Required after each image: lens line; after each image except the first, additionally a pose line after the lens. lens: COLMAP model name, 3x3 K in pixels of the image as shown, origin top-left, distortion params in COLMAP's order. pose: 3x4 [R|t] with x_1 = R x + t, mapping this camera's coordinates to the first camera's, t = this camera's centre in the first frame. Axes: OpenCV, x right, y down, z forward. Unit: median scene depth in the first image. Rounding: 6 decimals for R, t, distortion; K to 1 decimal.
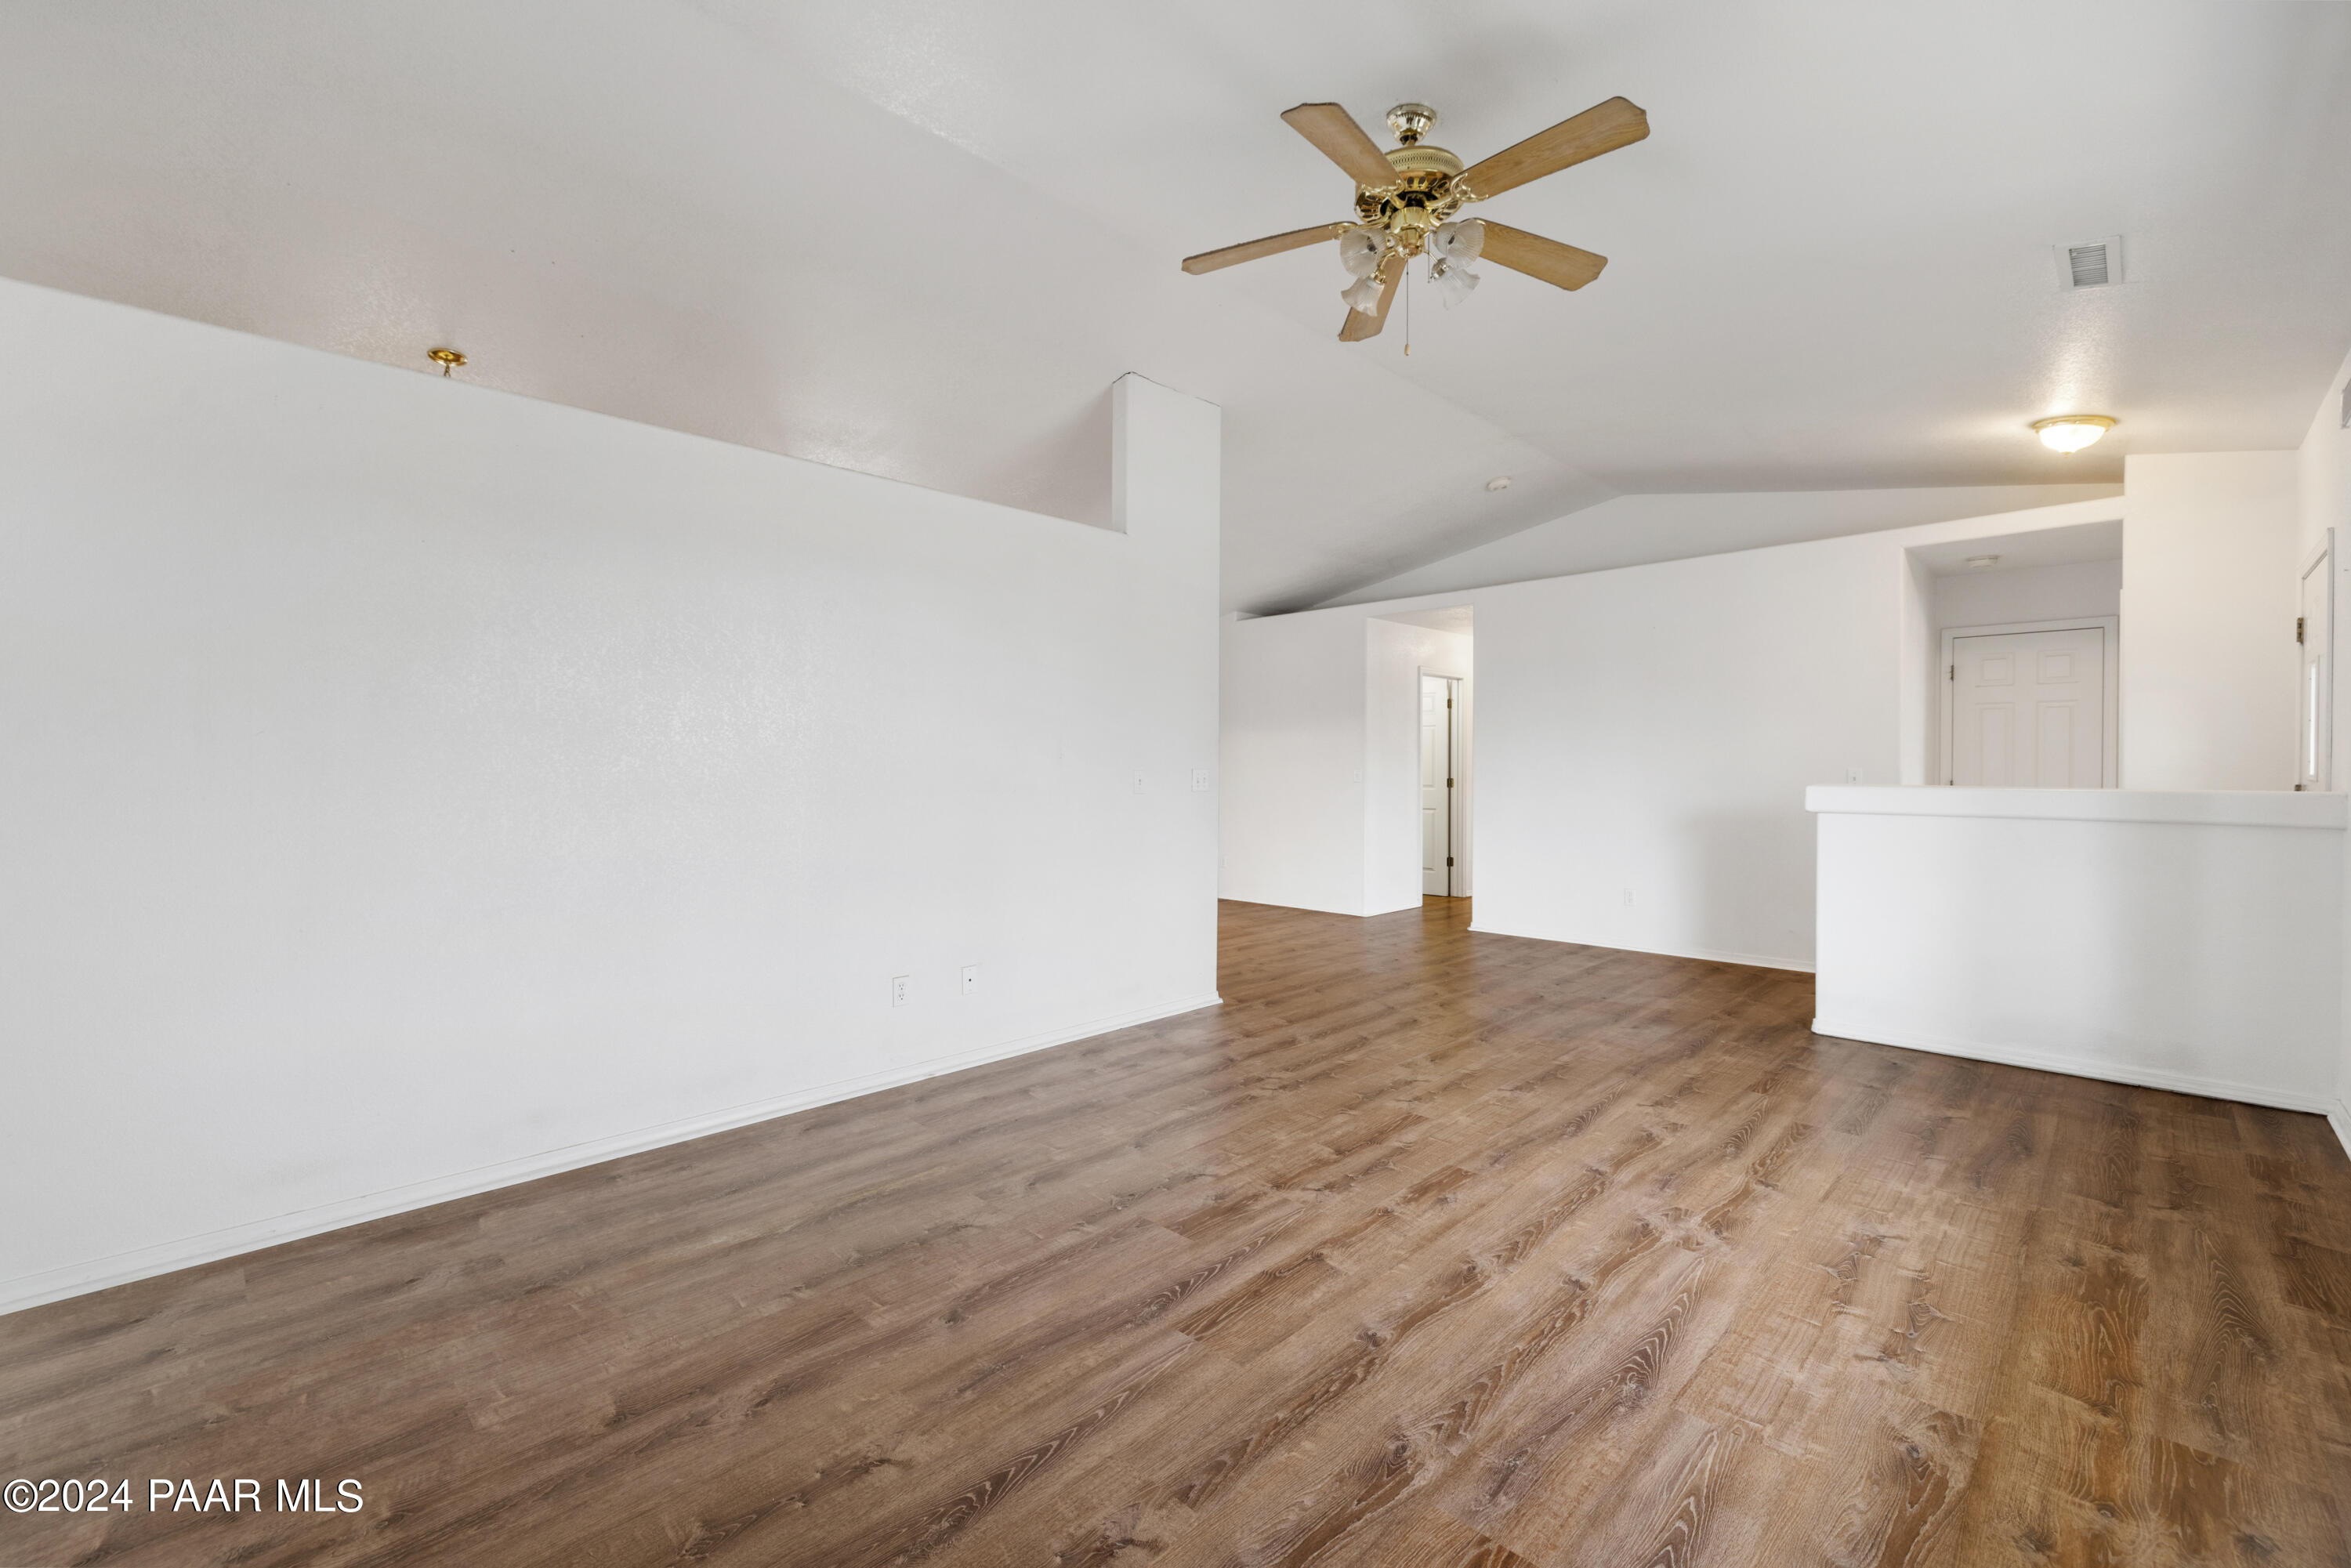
lens RADIAL K [[950.9, 0, 1187.7], [0, 950.9, 778.4], [0, 0, 1]] dist [0.000791, 0.000227]
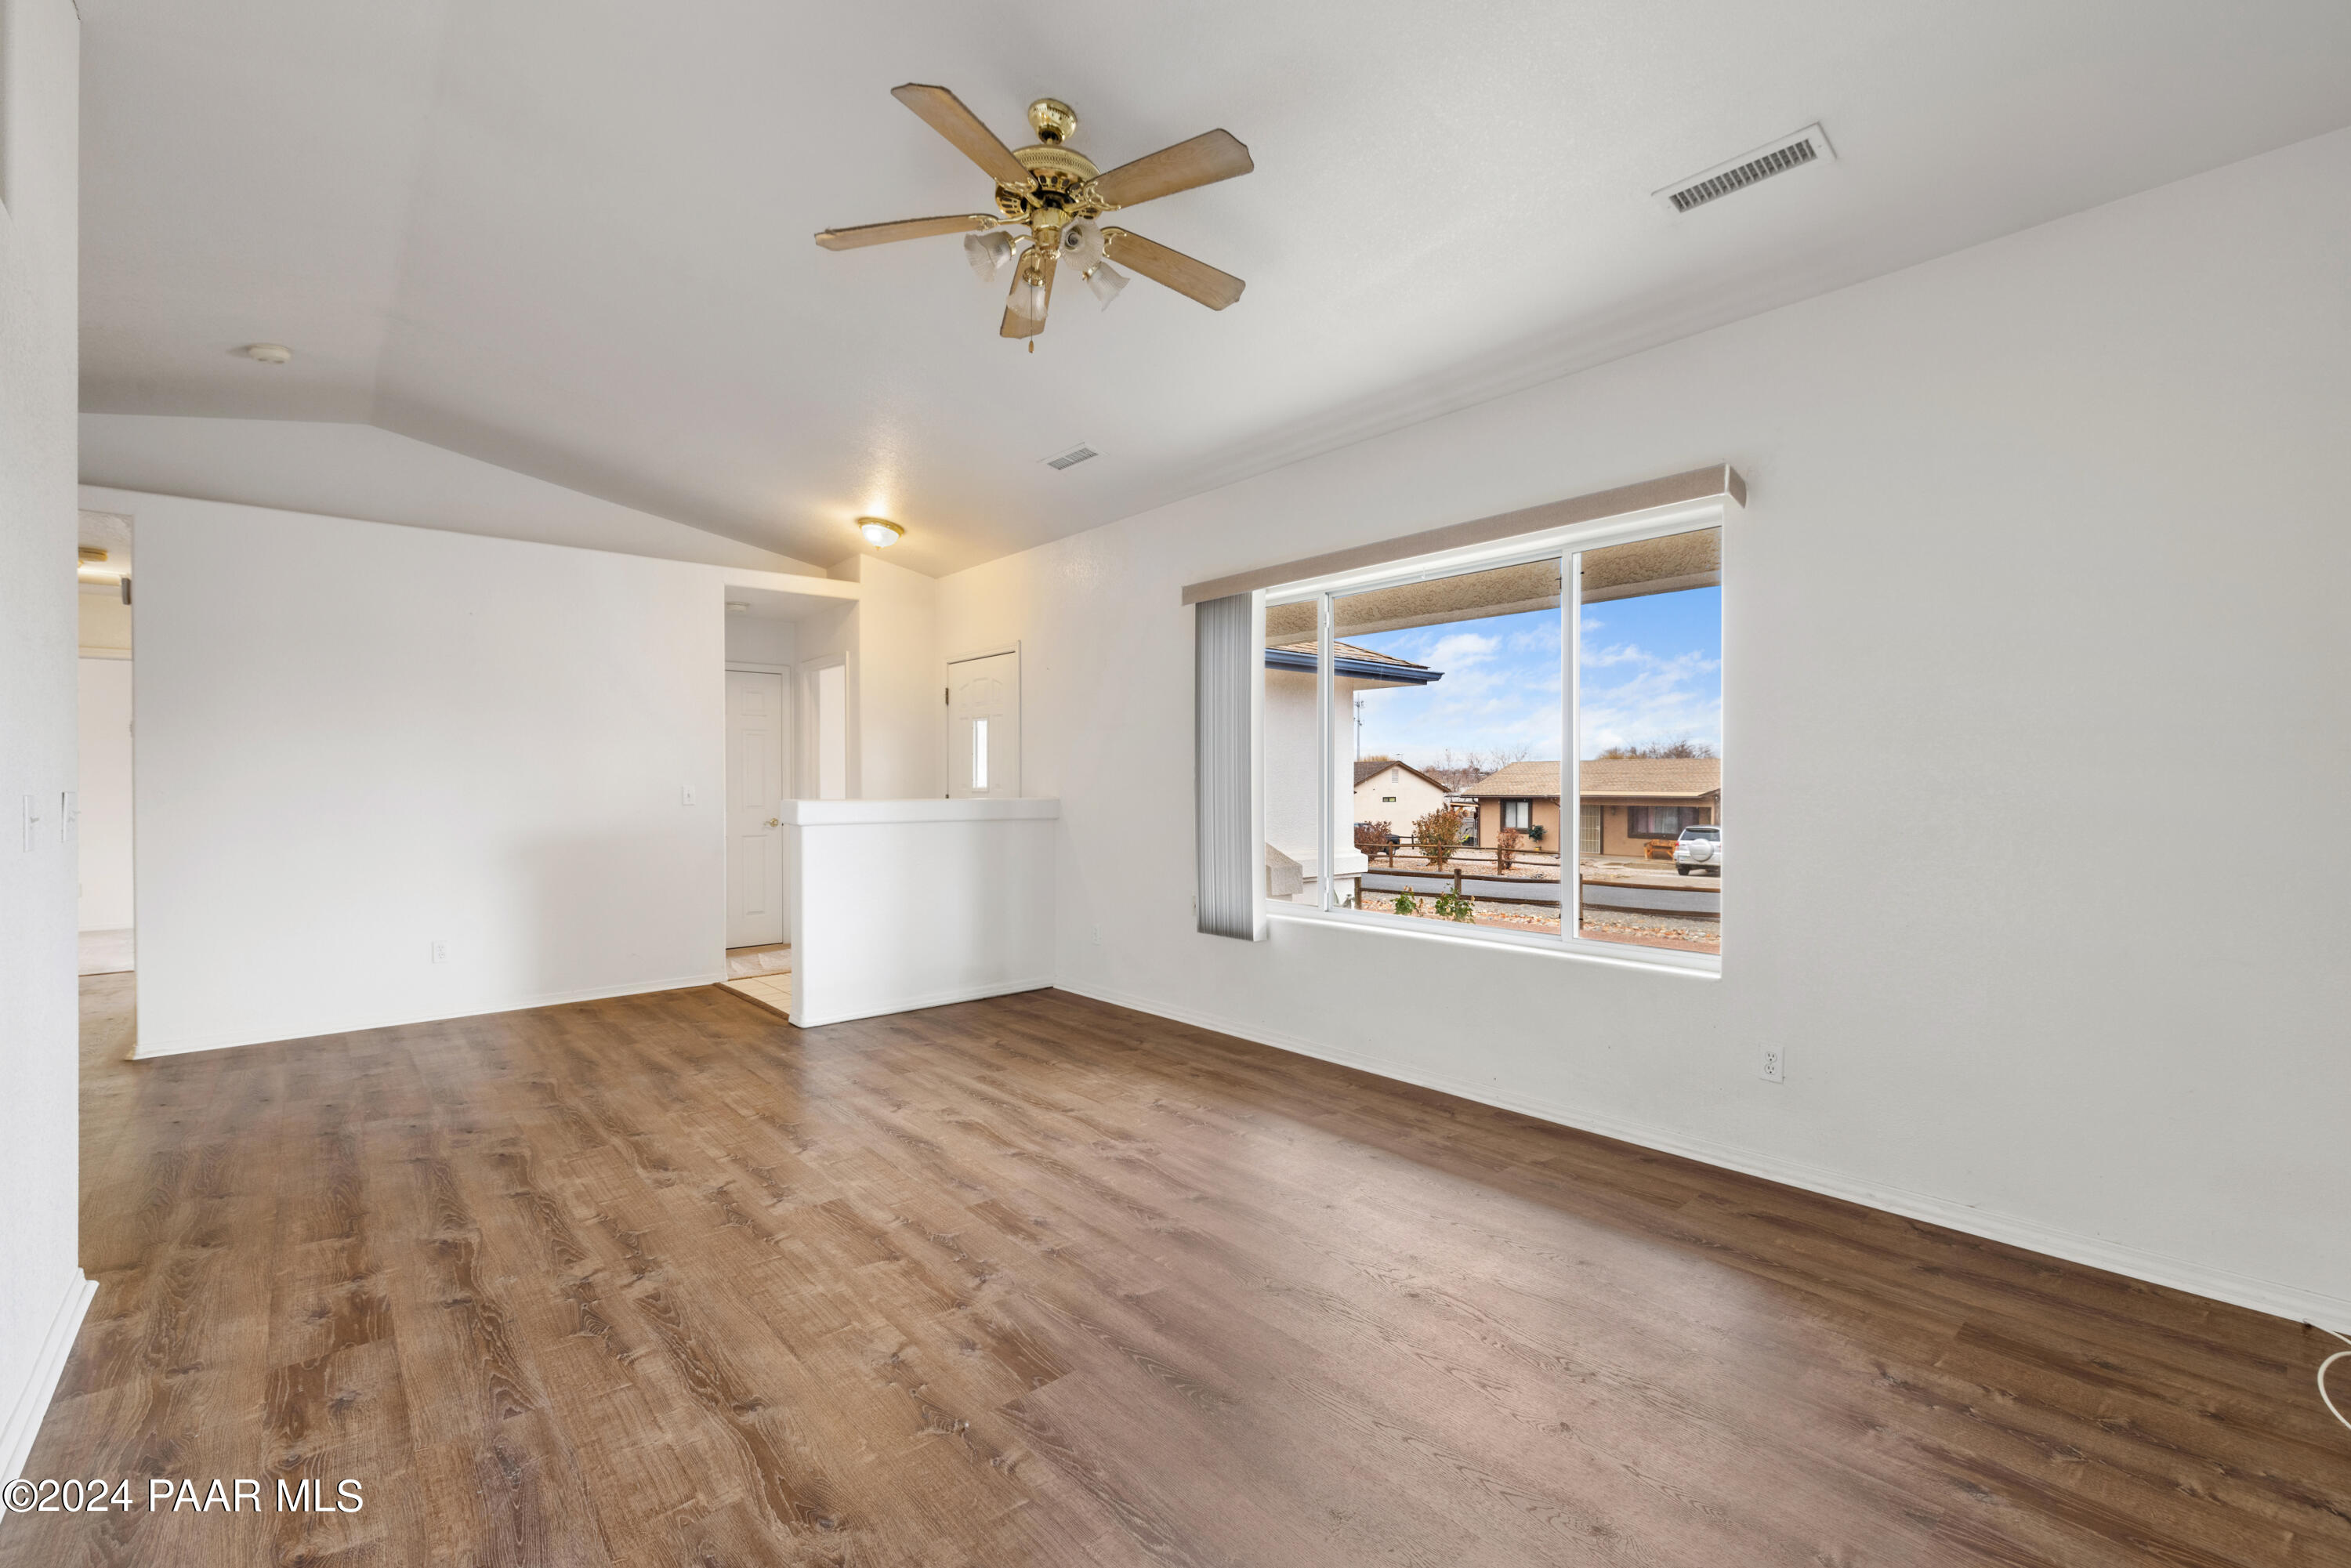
lens RADIAL K [[1038.8, 0, 1178.4], [0, 1038.8, 775.6], [0, 0, 1]] dist [-0.002635, 0.001126]
pose [[0.075722, 0.008435, 0.997093, -0.682555], [0.016520, 0.999816, -0.009713, -0.002684], [-0.996992, 0.017207, 0.075569, 0.665877]]
